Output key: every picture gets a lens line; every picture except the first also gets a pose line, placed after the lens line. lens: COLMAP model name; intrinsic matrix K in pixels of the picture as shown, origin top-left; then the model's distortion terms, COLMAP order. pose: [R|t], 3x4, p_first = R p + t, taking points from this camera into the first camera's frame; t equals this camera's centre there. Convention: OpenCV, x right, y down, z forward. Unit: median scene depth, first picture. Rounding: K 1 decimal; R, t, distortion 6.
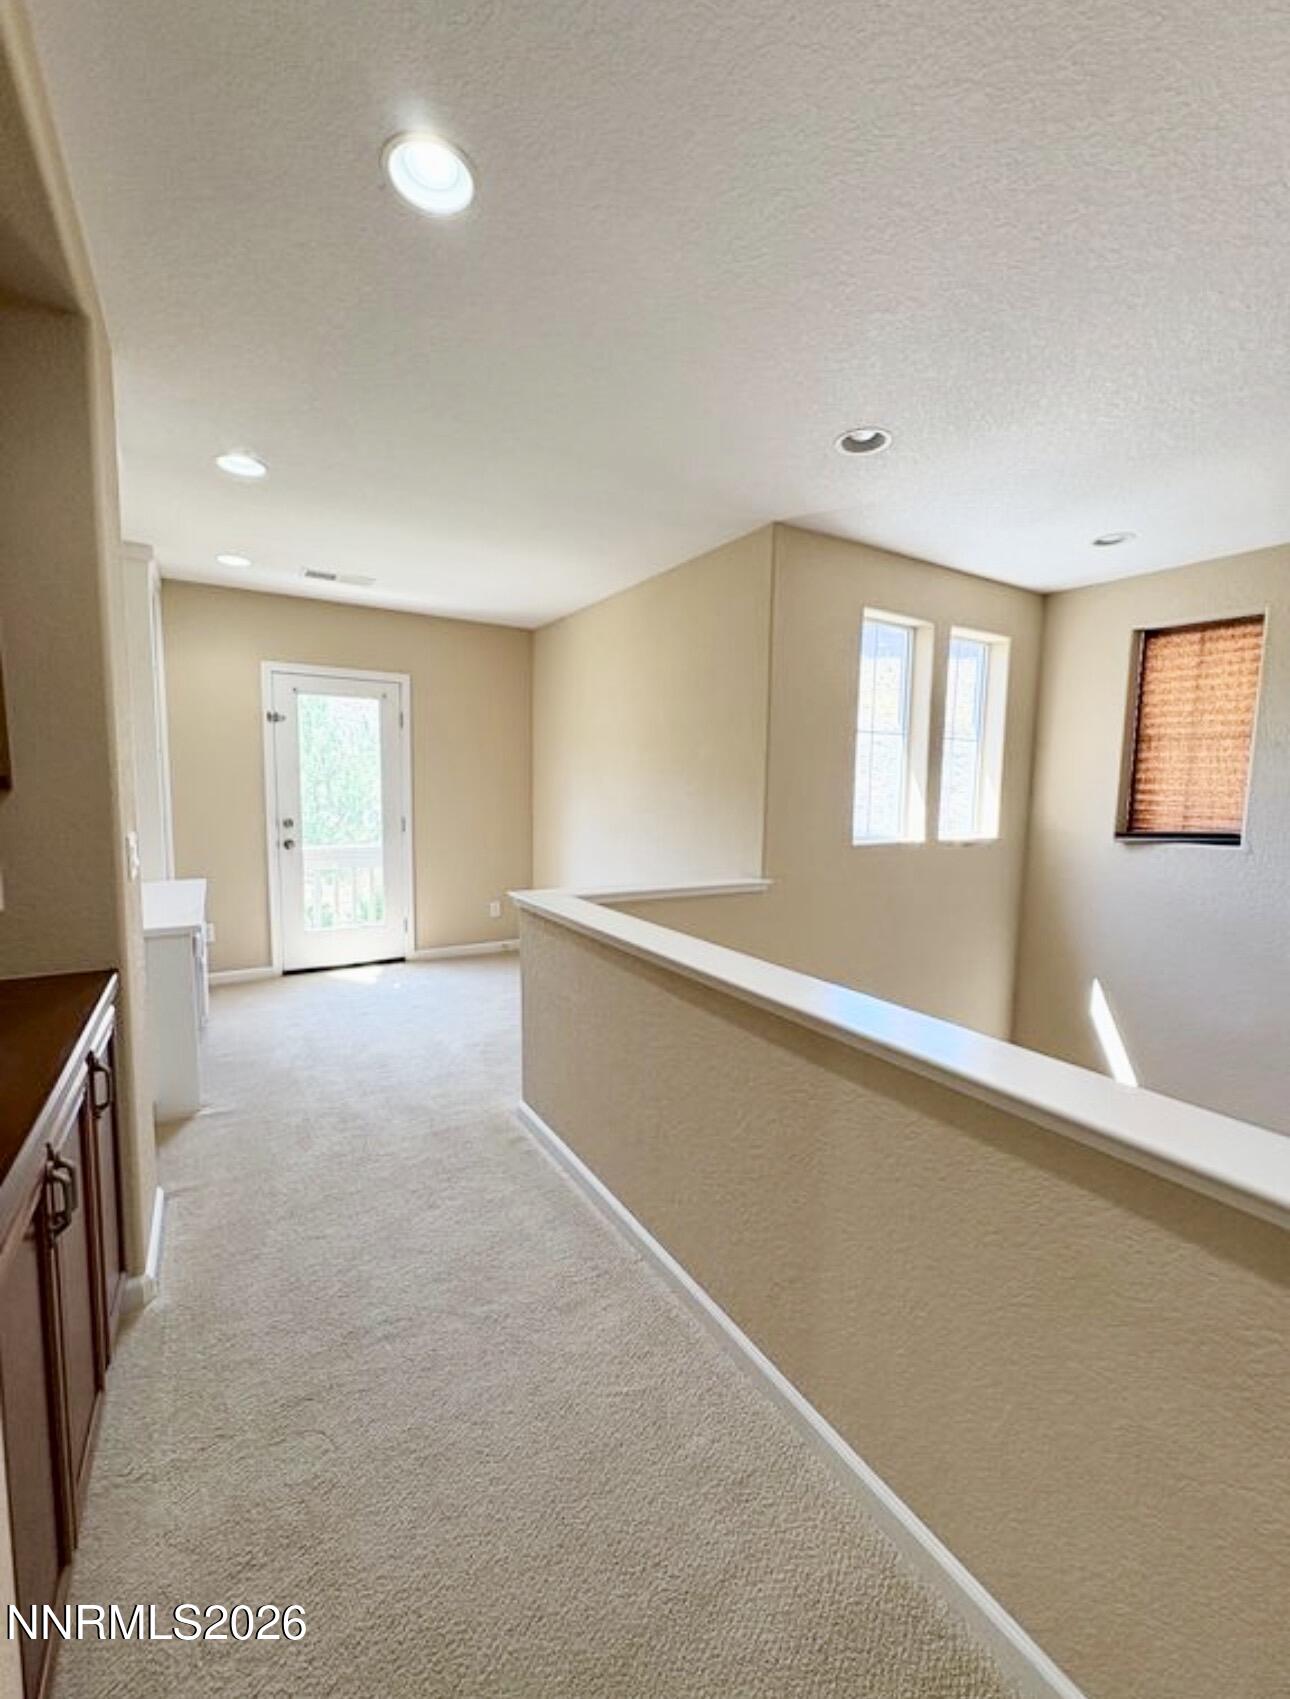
lens RADIAL K [[684.9, 0, 642.5], [0, 684.9, 849.2], [0, 0, 1]] dist [0.000331, 0.000666]
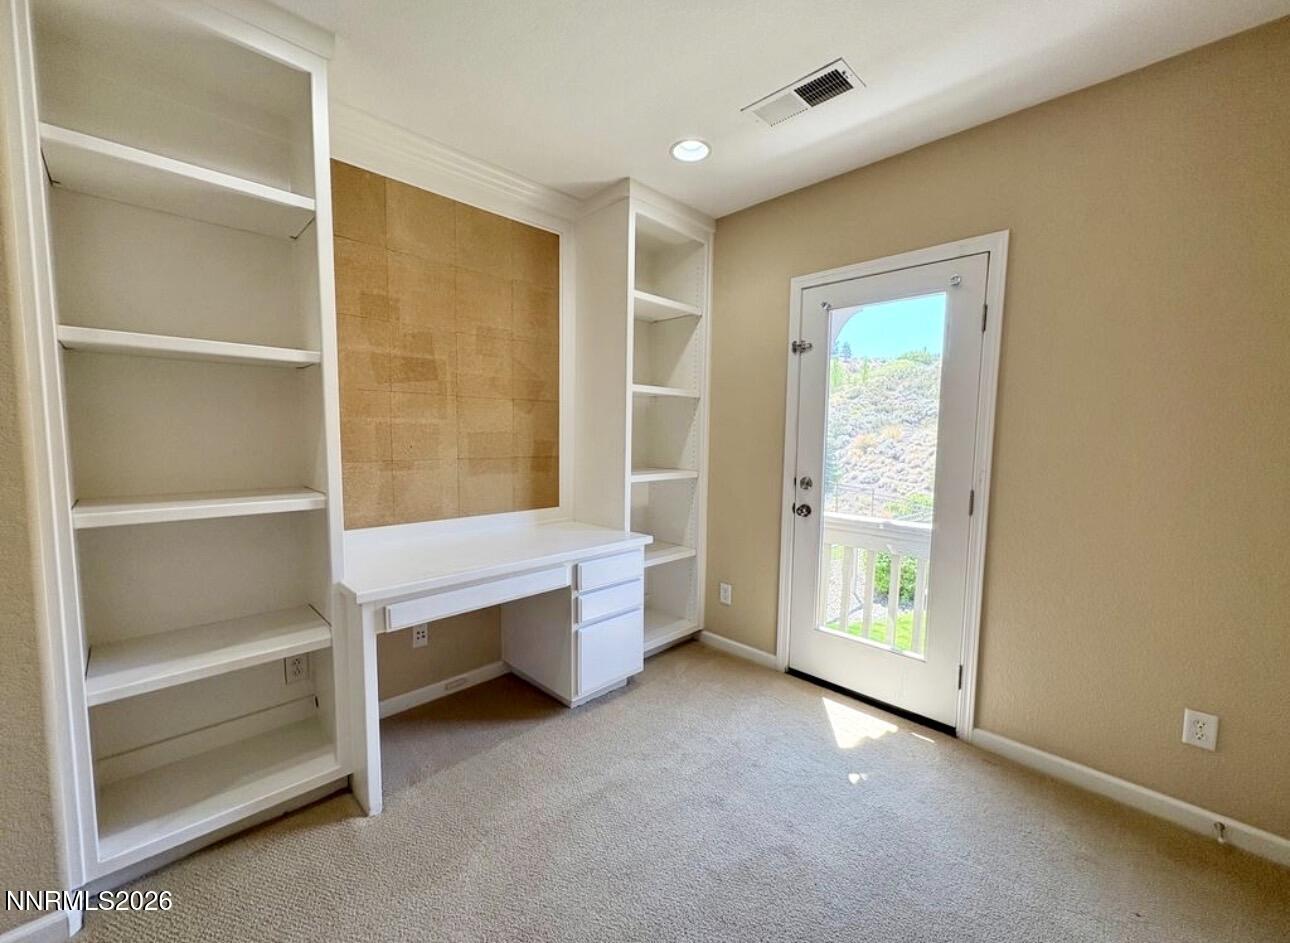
lens RADIAL K [[520.3, 0, 644.4], [0, 520.3, 474.1], [0, 0, 1]] dist [0.001997, -0.000218]
pose [[0.227303, 0.064482, -0.971687, 0.008828], [-0.103933, 0.993713, 0.041631, -0.053109], [0.968262, 0.091527, 0.232575, 0.683945]]
